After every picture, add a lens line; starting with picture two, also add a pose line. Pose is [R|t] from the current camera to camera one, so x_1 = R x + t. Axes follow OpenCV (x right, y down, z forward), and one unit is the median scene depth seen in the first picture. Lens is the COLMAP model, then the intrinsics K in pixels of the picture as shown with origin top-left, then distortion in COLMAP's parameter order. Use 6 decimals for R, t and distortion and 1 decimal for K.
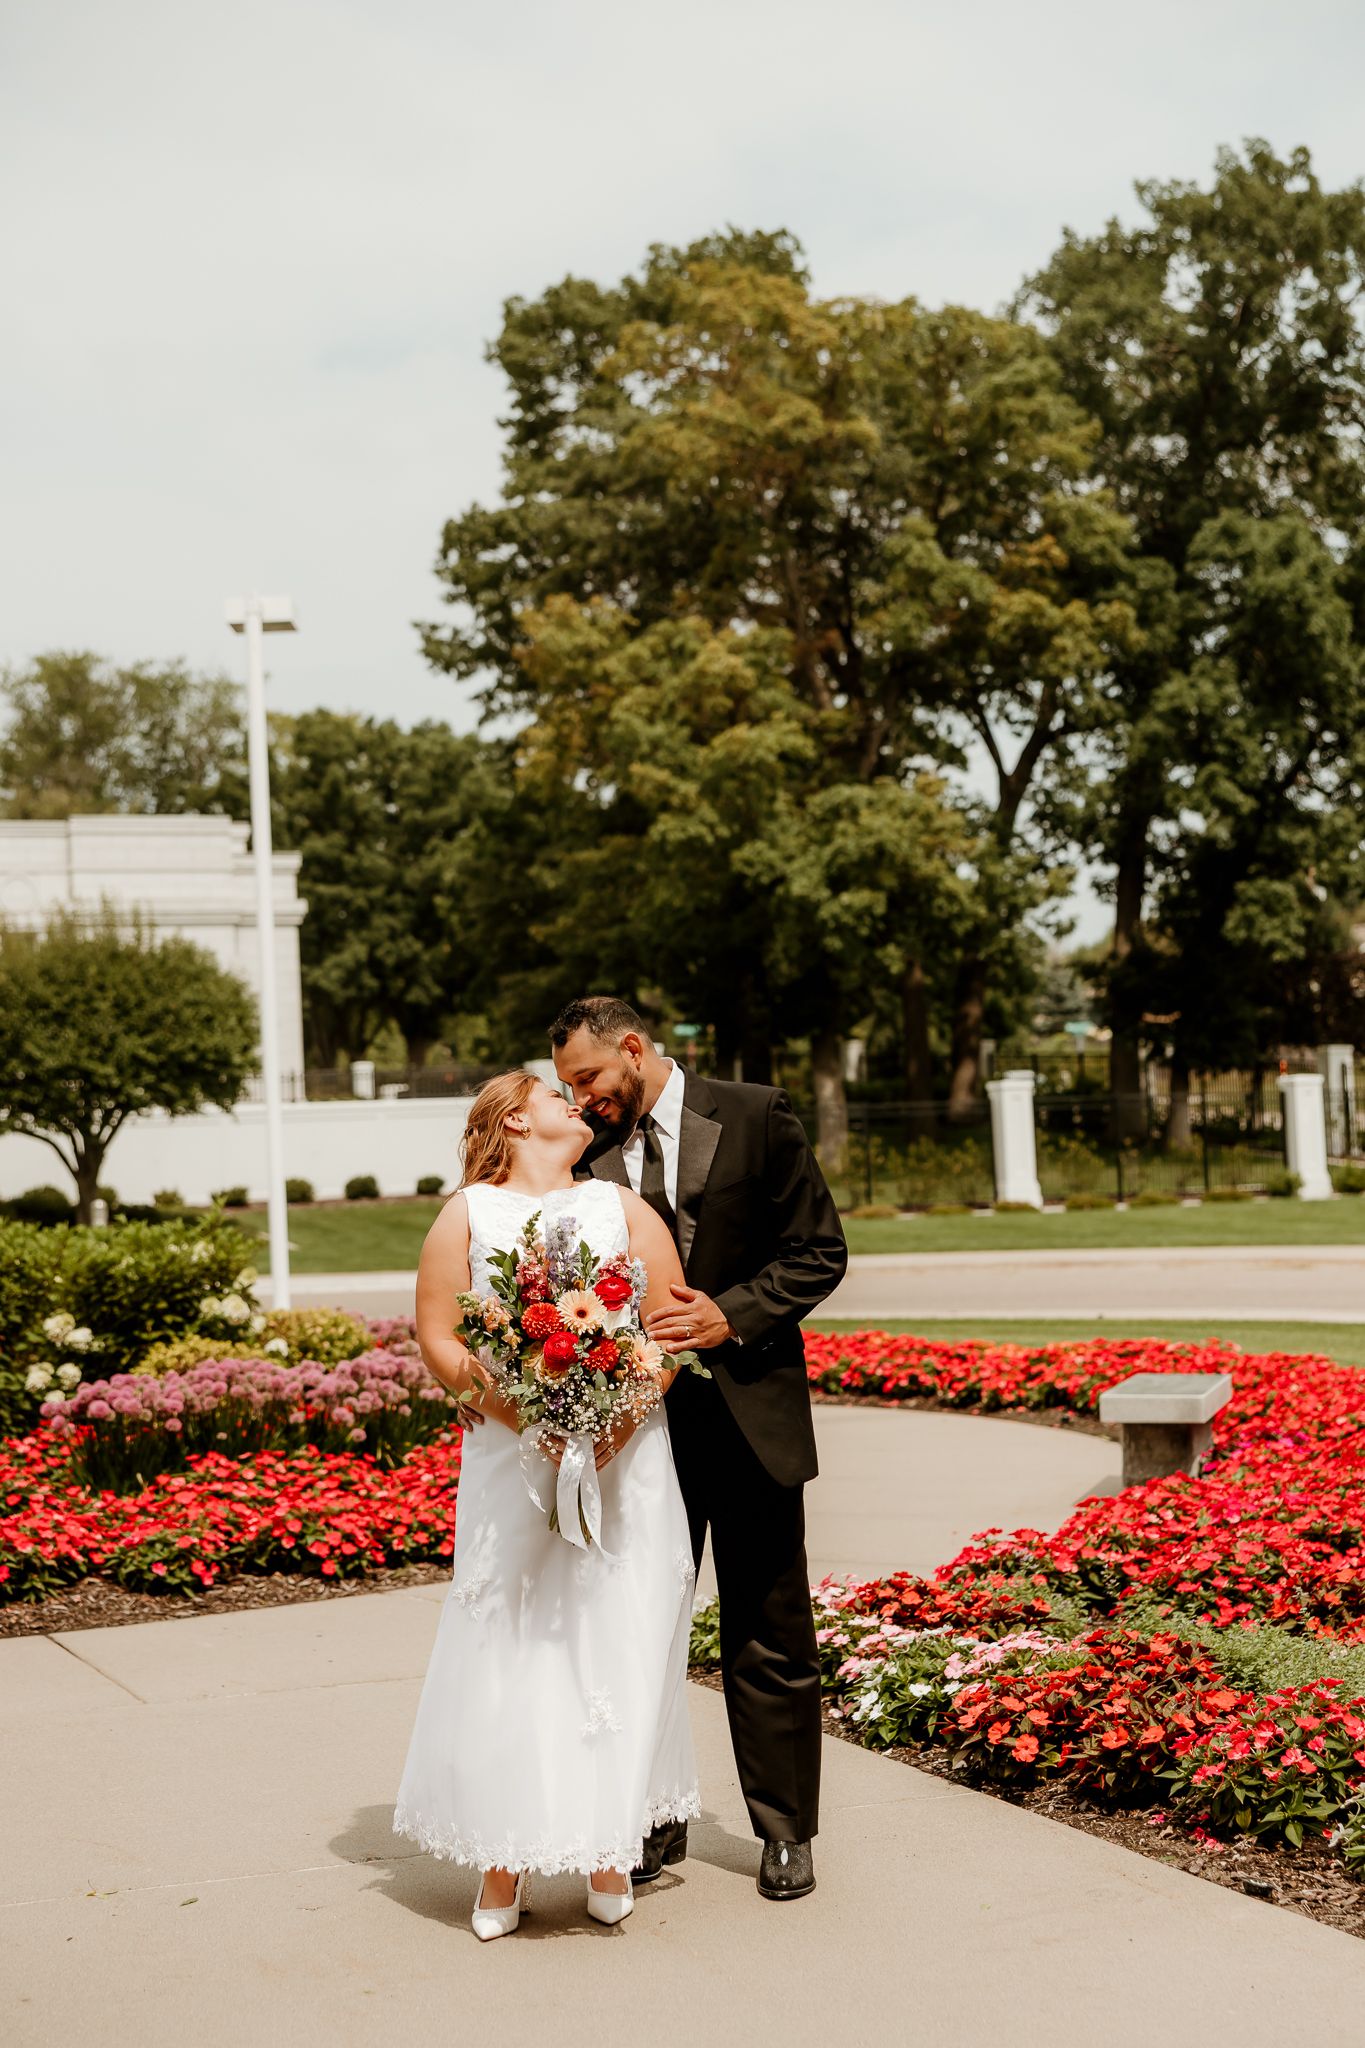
lens RADIAL K [[2965.3, 0, 686.0], [0, 2965.3, 1021.6], [0, 0, 1]] dist [0.095030, 0.000000]
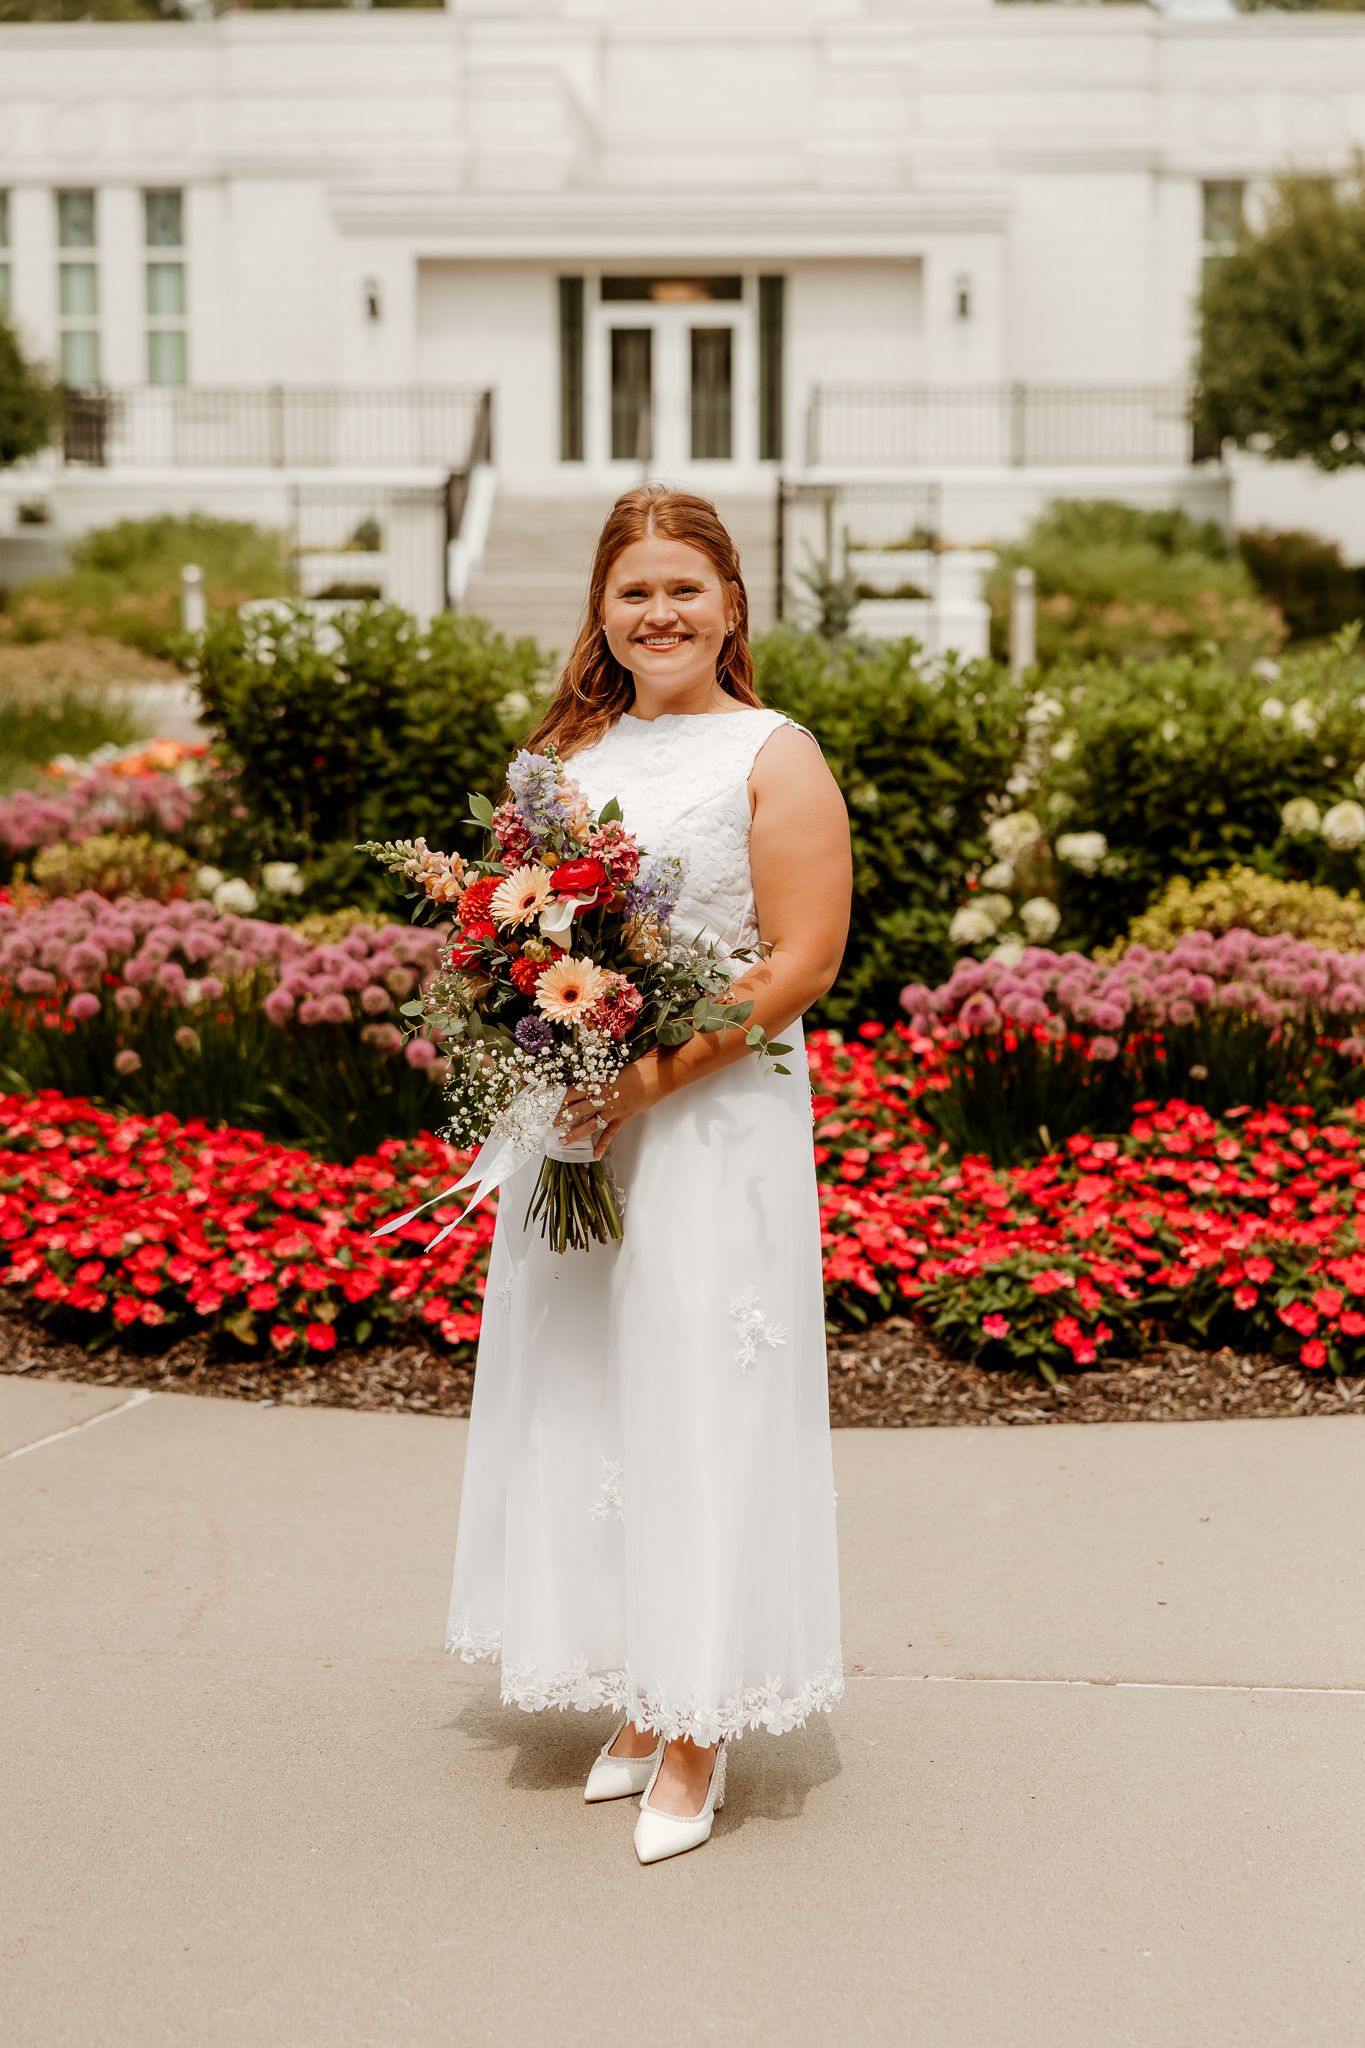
lens RADIAL K [[3963.3, 0, 670.8], [0, 3963.3, 1030.7], [0, 0, 1]] dist [0.041397, 0.000000]
pose [[0.911709, 0.091952, -0.400415, 0.055555], [-0.018823, 0.982957, 0.182869, -0.003699], [0.410406, -0.159186, 0.897901, 0.309600]]
